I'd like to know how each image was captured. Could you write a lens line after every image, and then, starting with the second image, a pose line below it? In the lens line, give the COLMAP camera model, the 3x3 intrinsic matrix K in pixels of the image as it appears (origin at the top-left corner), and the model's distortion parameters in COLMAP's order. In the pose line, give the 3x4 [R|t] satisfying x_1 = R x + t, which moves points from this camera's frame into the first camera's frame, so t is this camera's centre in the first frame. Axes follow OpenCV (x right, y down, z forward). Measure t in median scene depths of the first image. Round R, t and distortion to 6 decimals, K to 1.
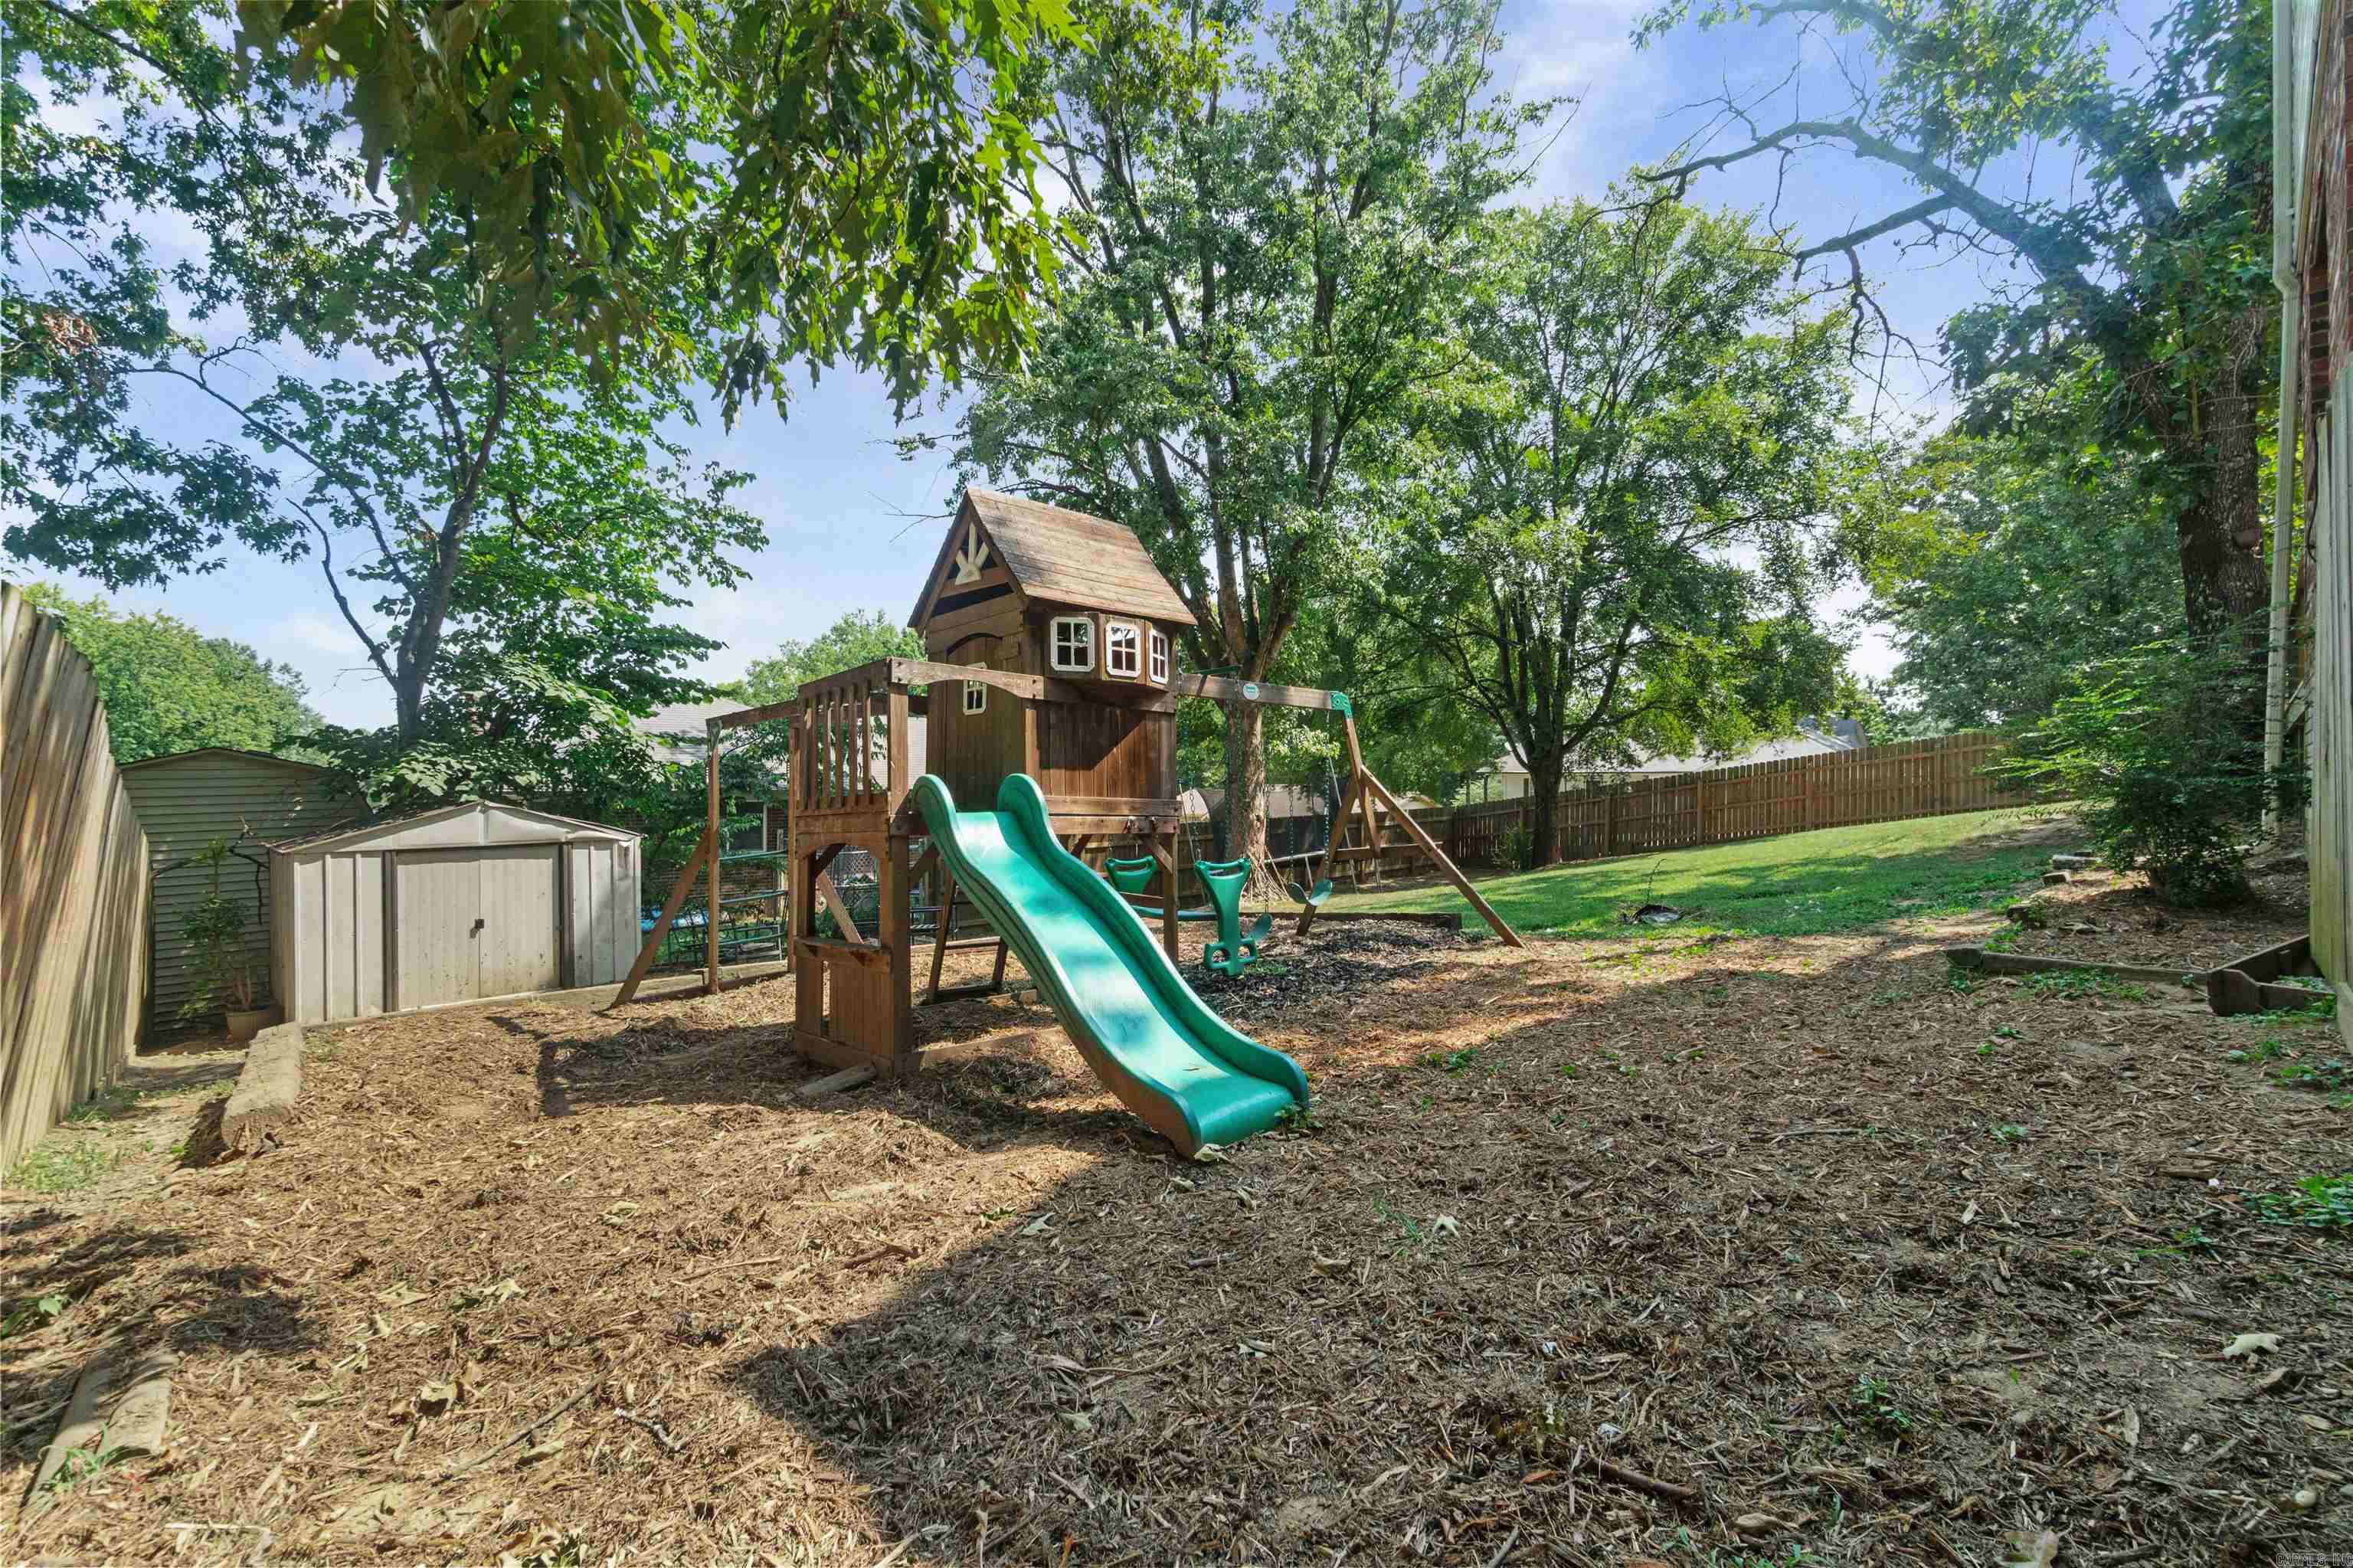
lens RADIAL K [[997.5, 0, 1175.4], [0, 997.5, 752.5], [0, 0, 1]] dist [-0.002510, -0.000170]
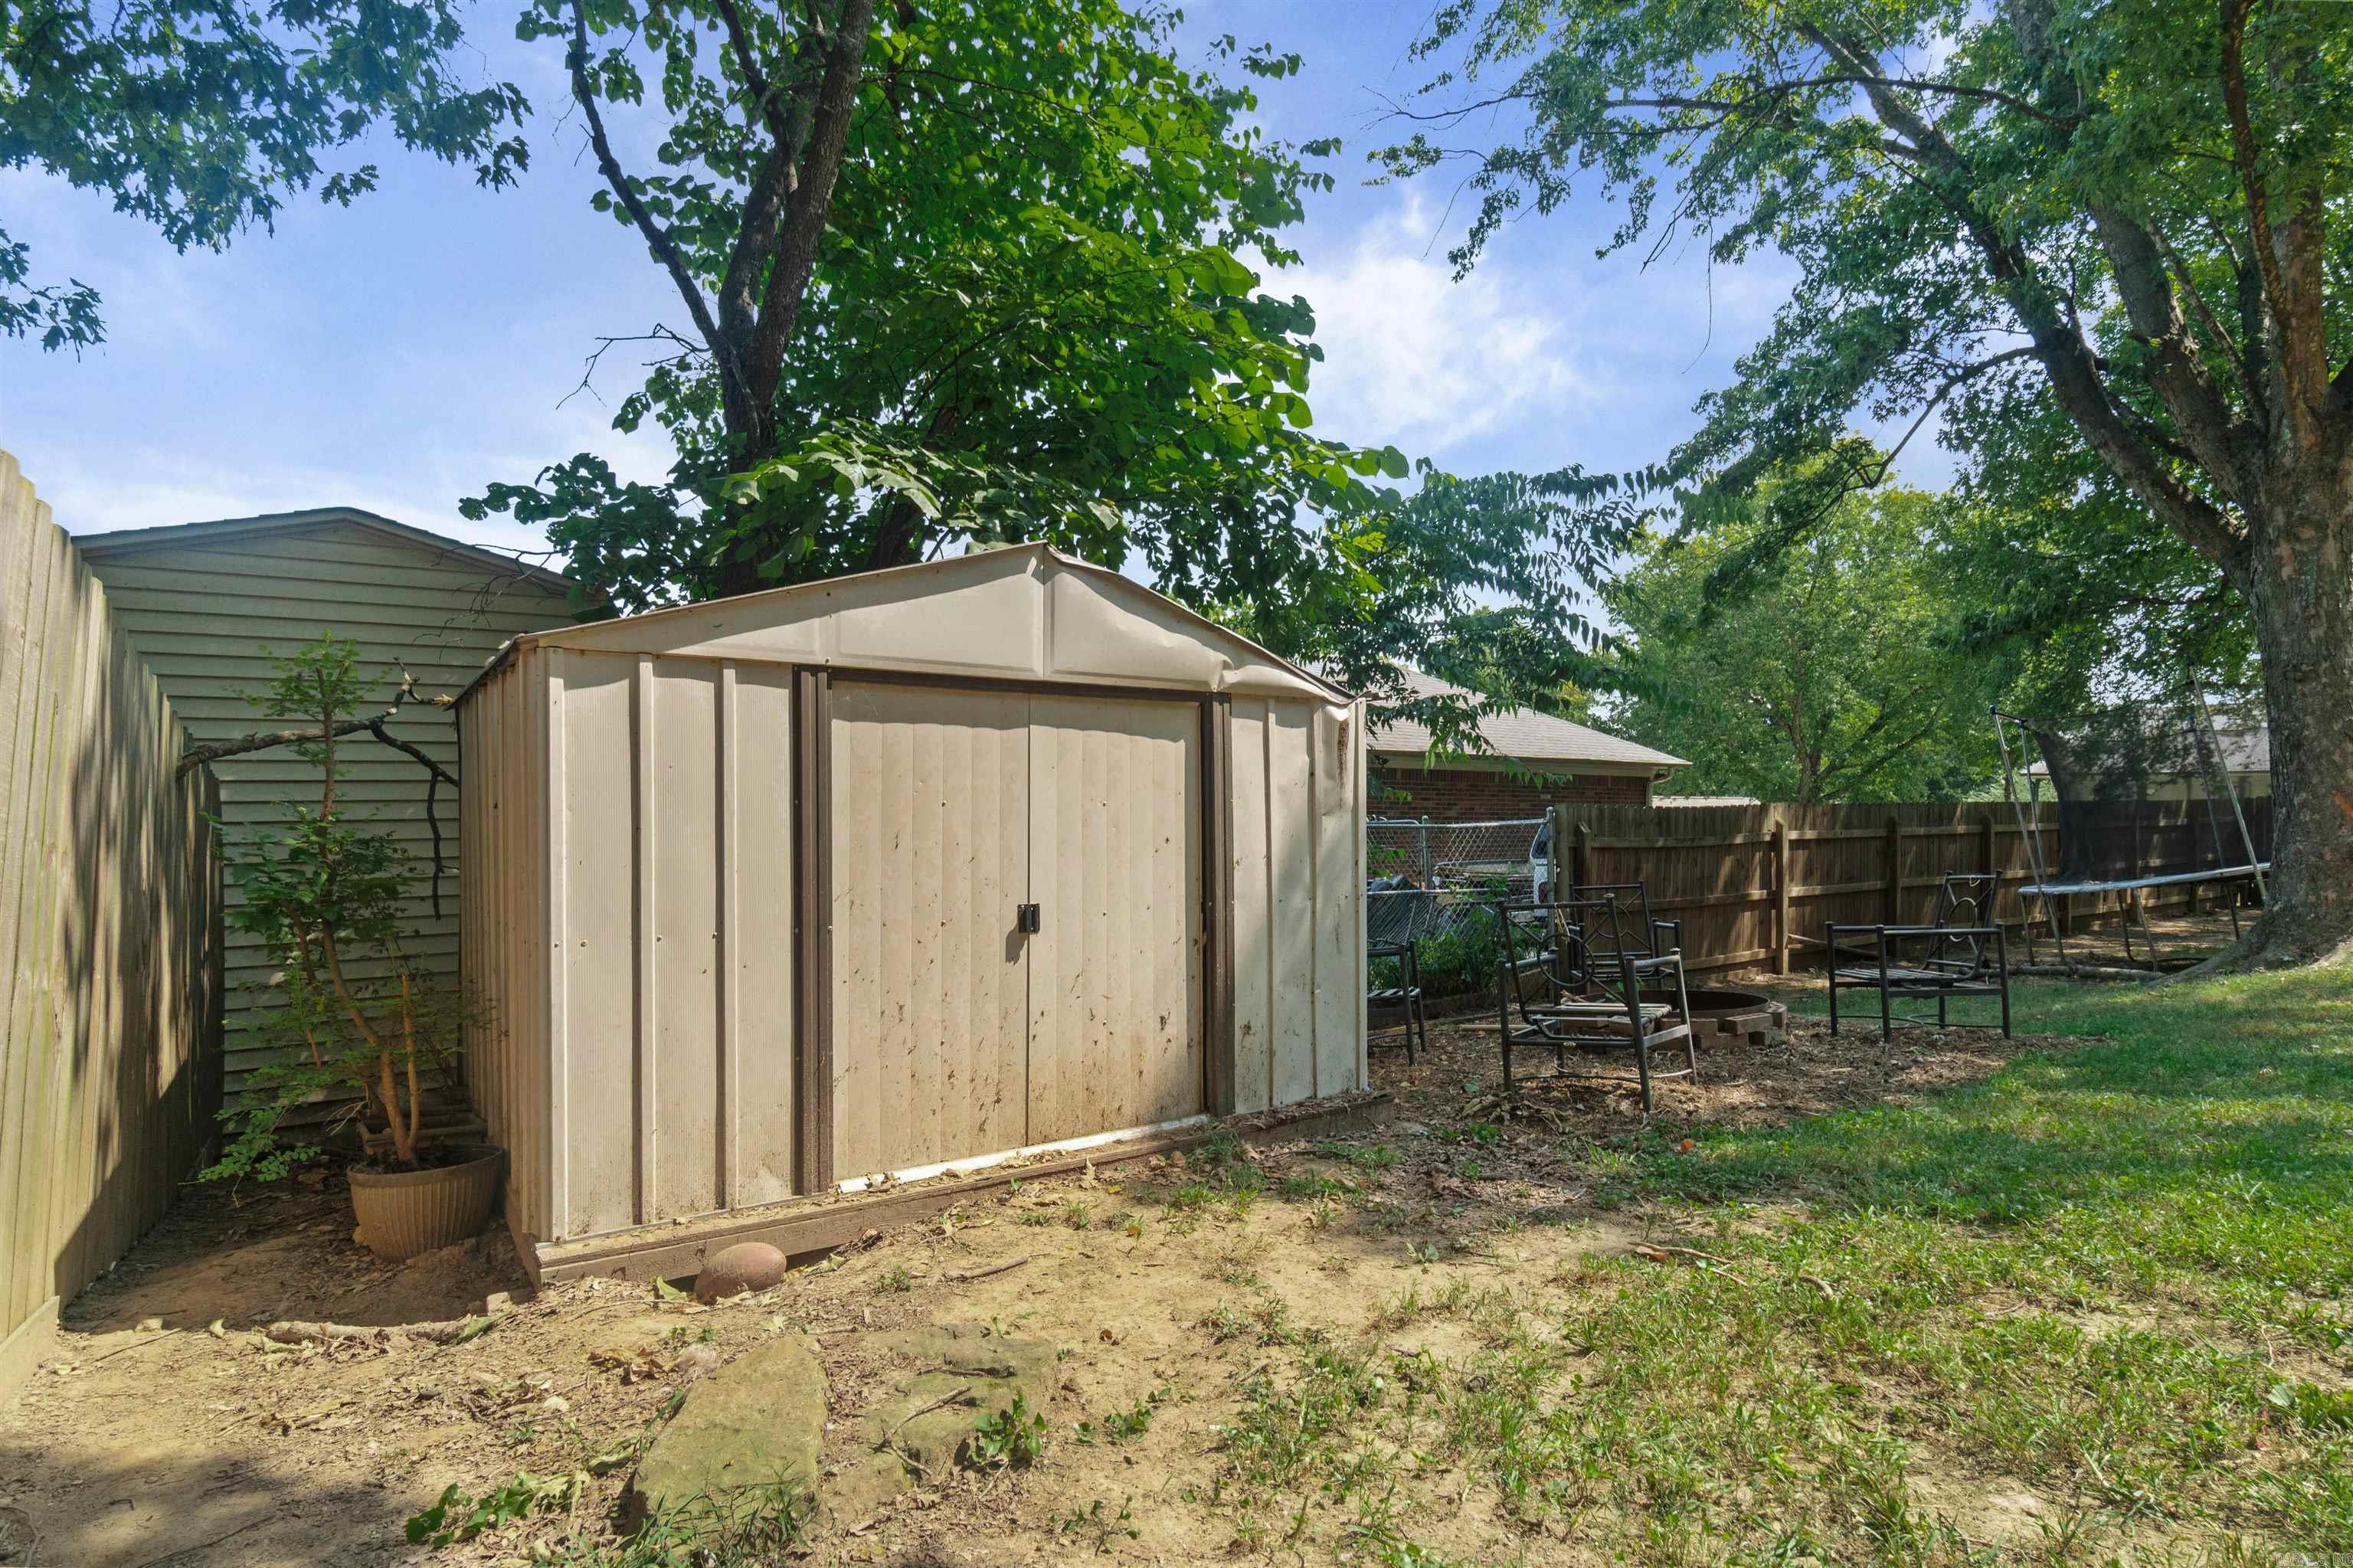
lens RADIAL K [[1162.3, 0, 1180.1], [0, 1162.3, 780.1], [0, 0, 1]] dist [-0.003398, 0.000588]
pose [[0.985493, 0.006506, -0.169592, -0.556086], [-0.005769, 0.999972, 0.004835, 0.117885], [0.169618, -0.003787, 0.985503, 0.601559]]
